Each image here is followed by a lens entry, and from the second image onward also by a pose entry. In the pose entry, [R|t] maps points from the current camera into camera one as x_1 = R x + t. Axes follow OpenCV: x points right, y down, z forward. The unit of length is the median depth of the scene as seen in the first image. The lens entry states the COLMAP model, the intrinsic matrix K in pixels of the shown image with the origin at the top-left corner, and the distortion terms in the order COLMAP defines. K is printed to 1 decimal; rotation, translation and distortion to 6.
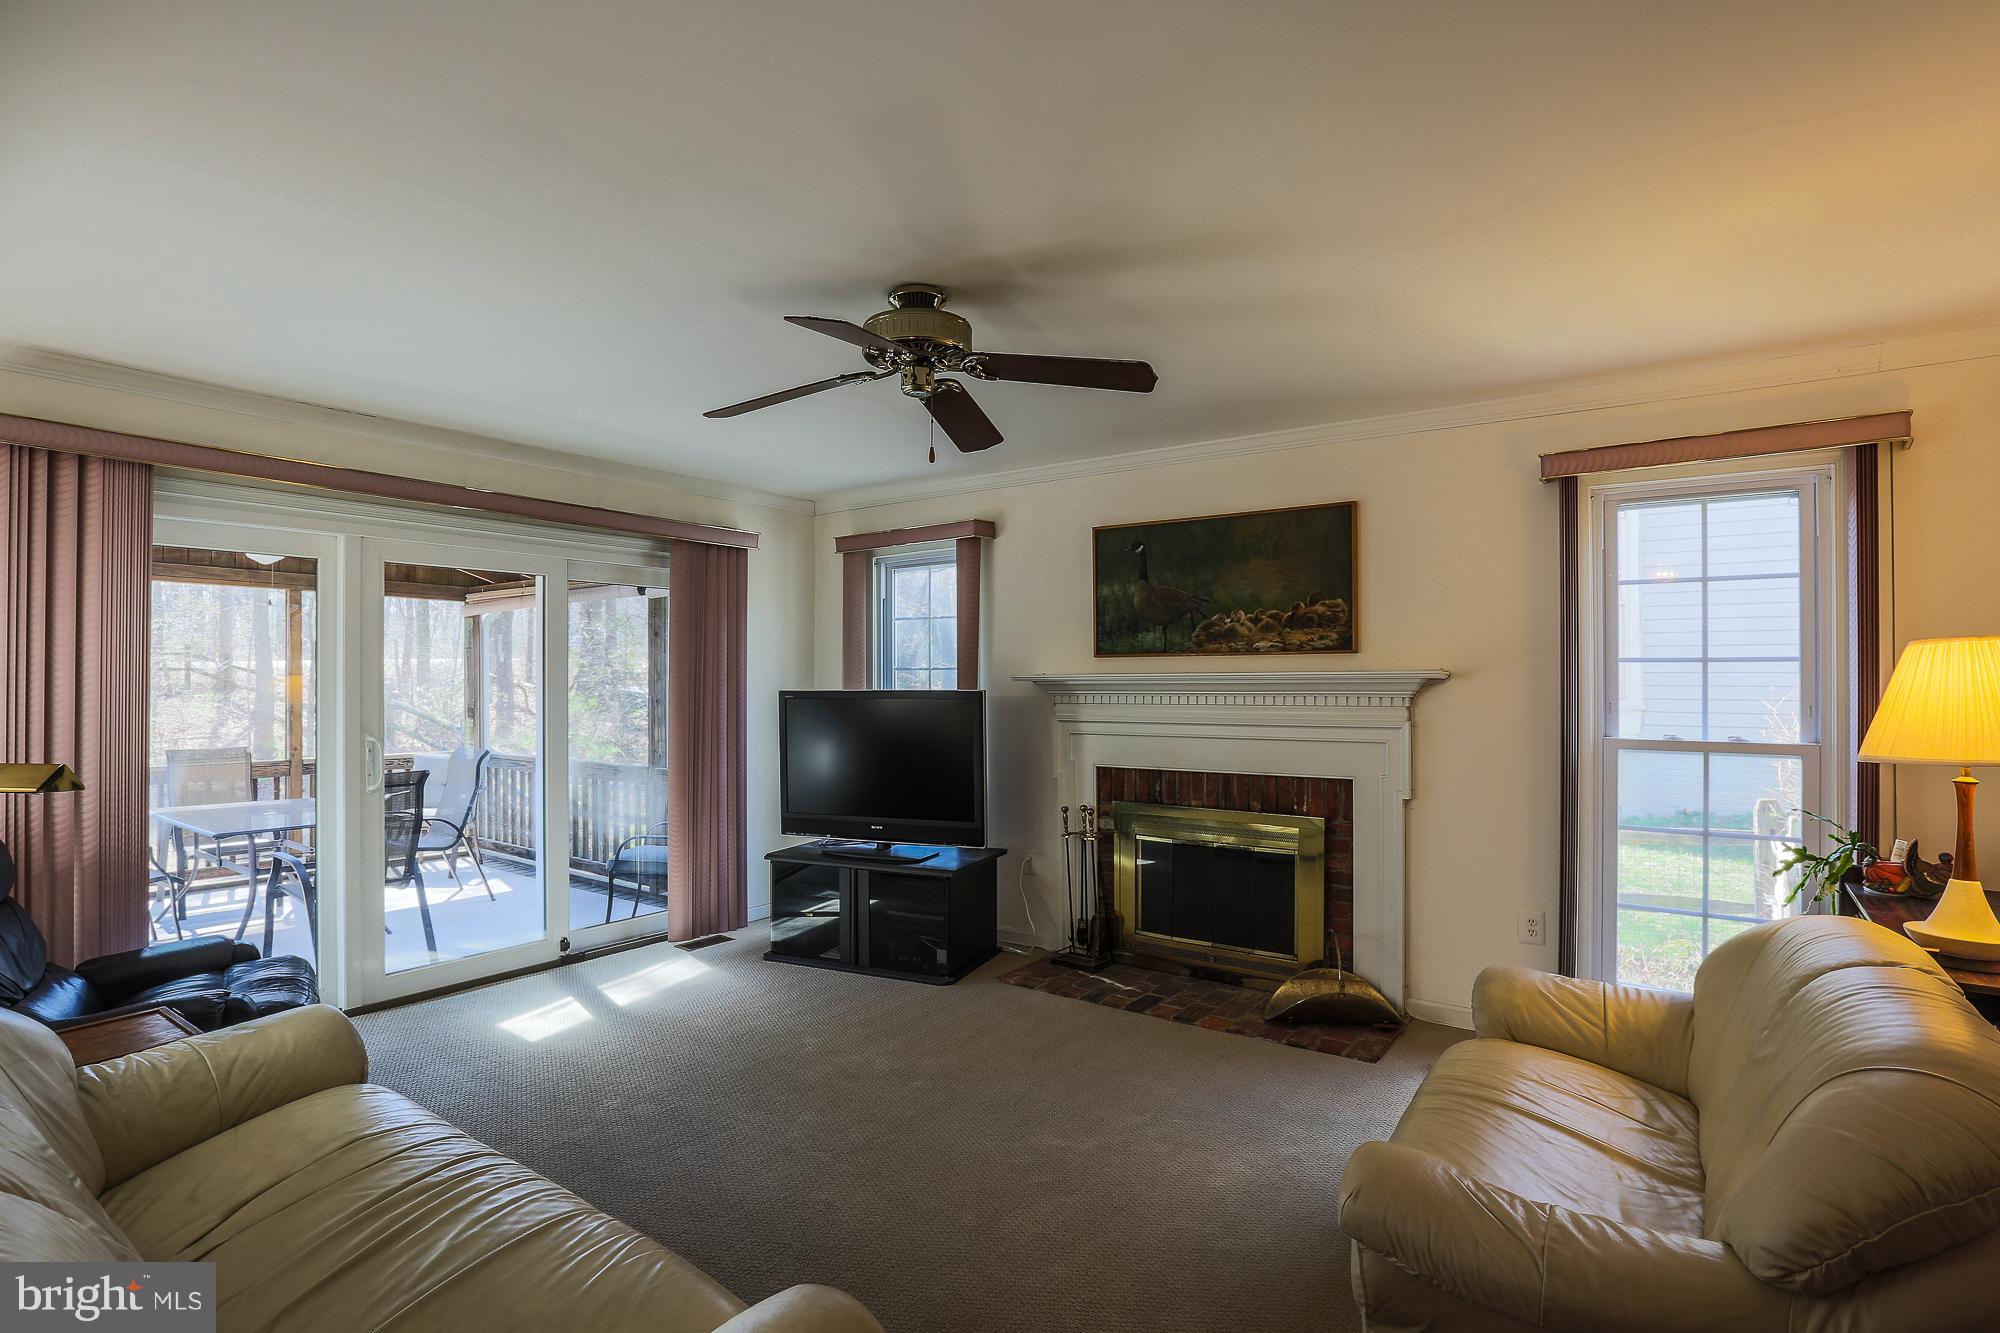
lens RADIAL K [[969.6, 0, 1003.2], [0, 969.6, 669.4], [0, 0, 1]] dist [-0.032617, 0.001645]
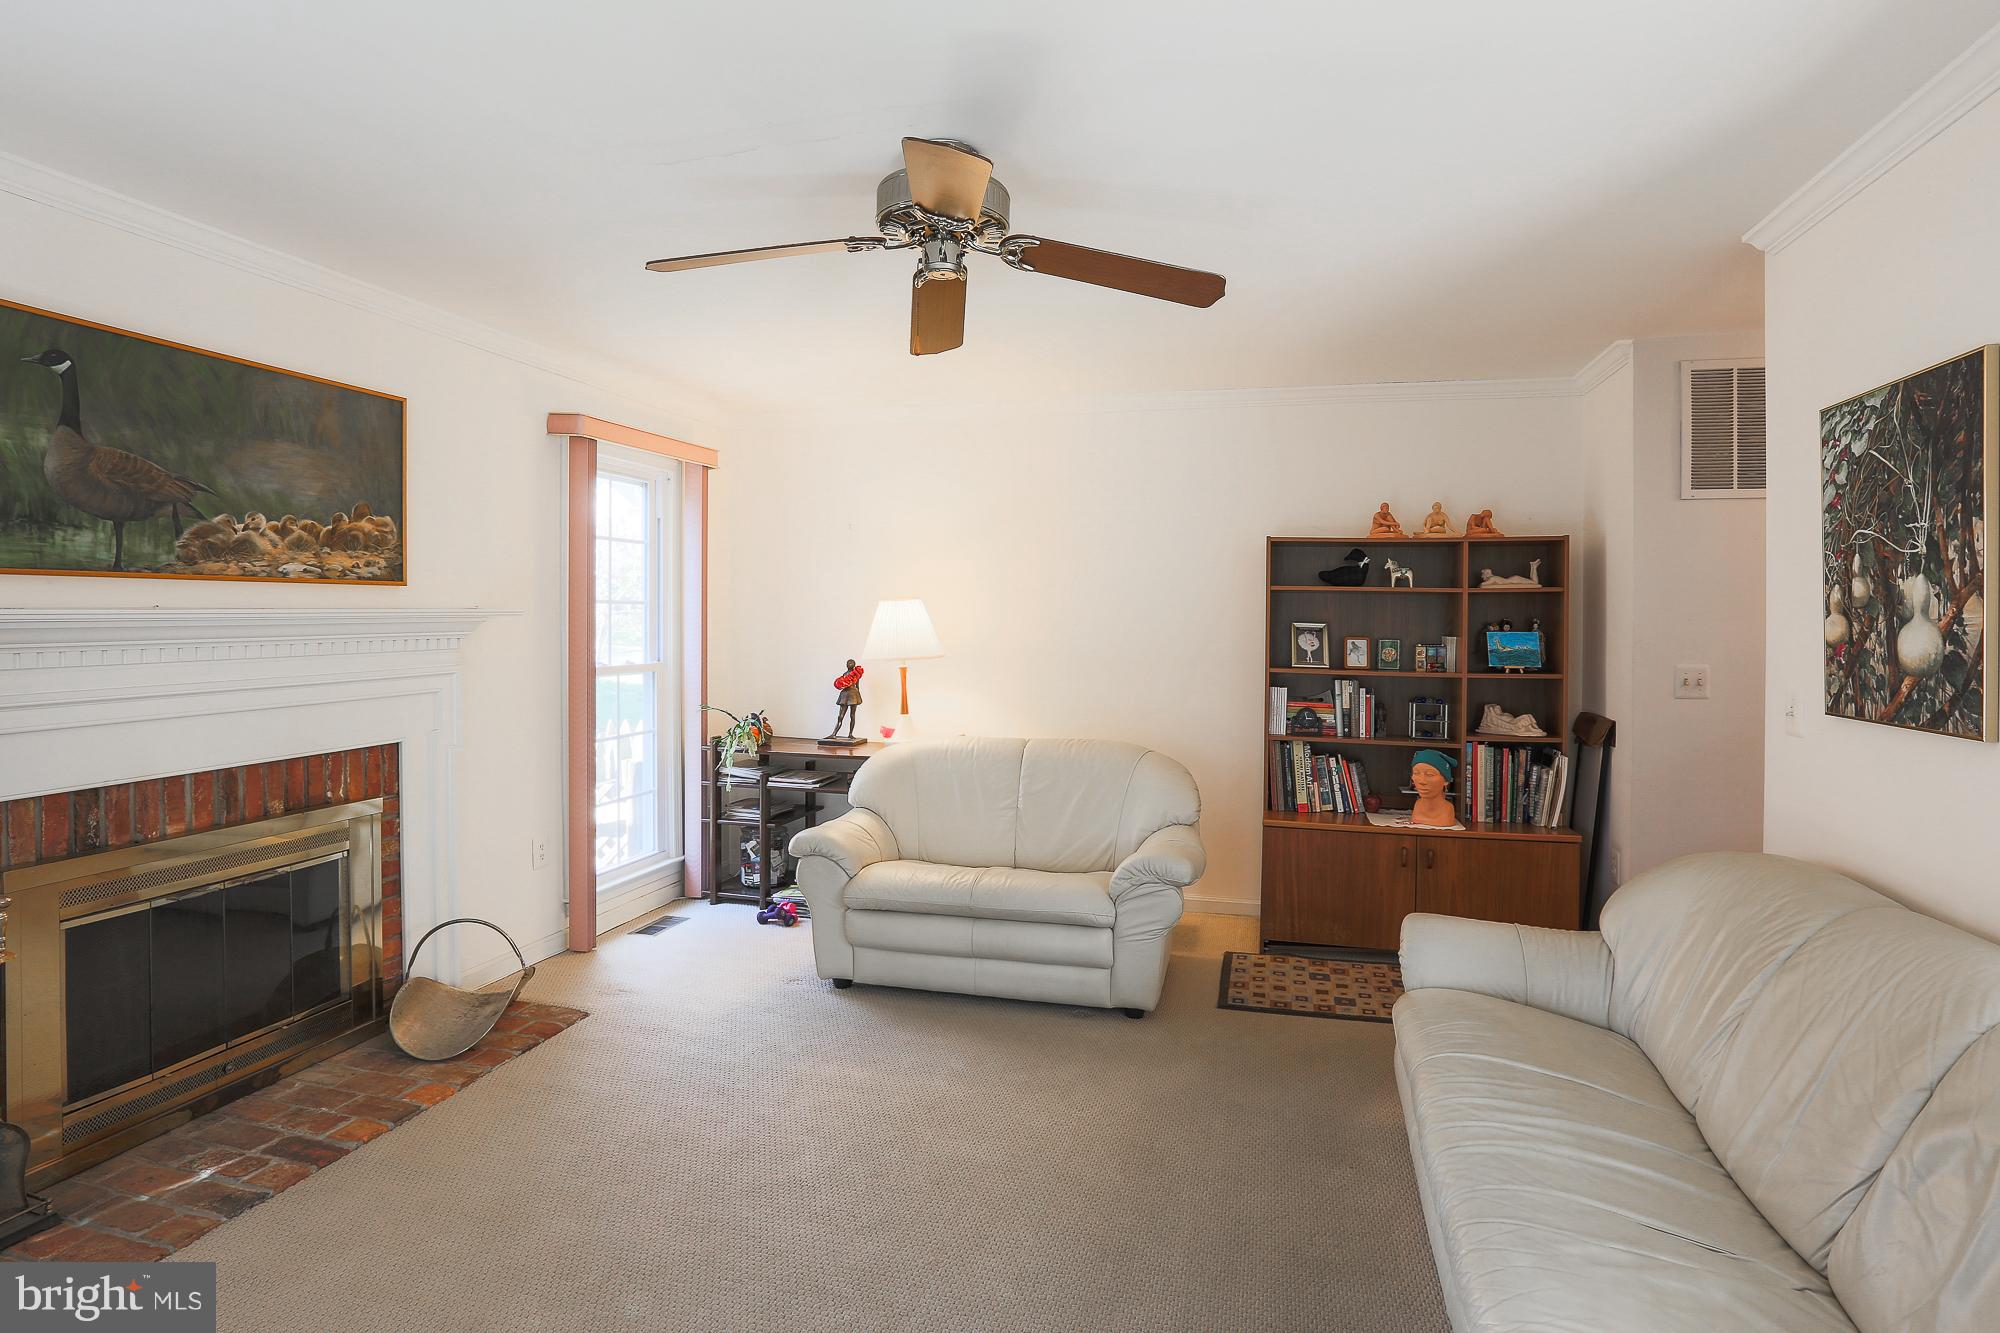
lens RADIAL K [[969.6, 0, 1032.5], [0, 969.6, 612.9], [0, 0, 1]] dist [-0.032617, 0.001645]
pose [[-0.347703, 0.001990, 0.937603, -0.542597], [-0.007449, 0.999960, -0.004884, 0.005451], [-0.937575, -0.008682, -0.347674, 0.741590]]
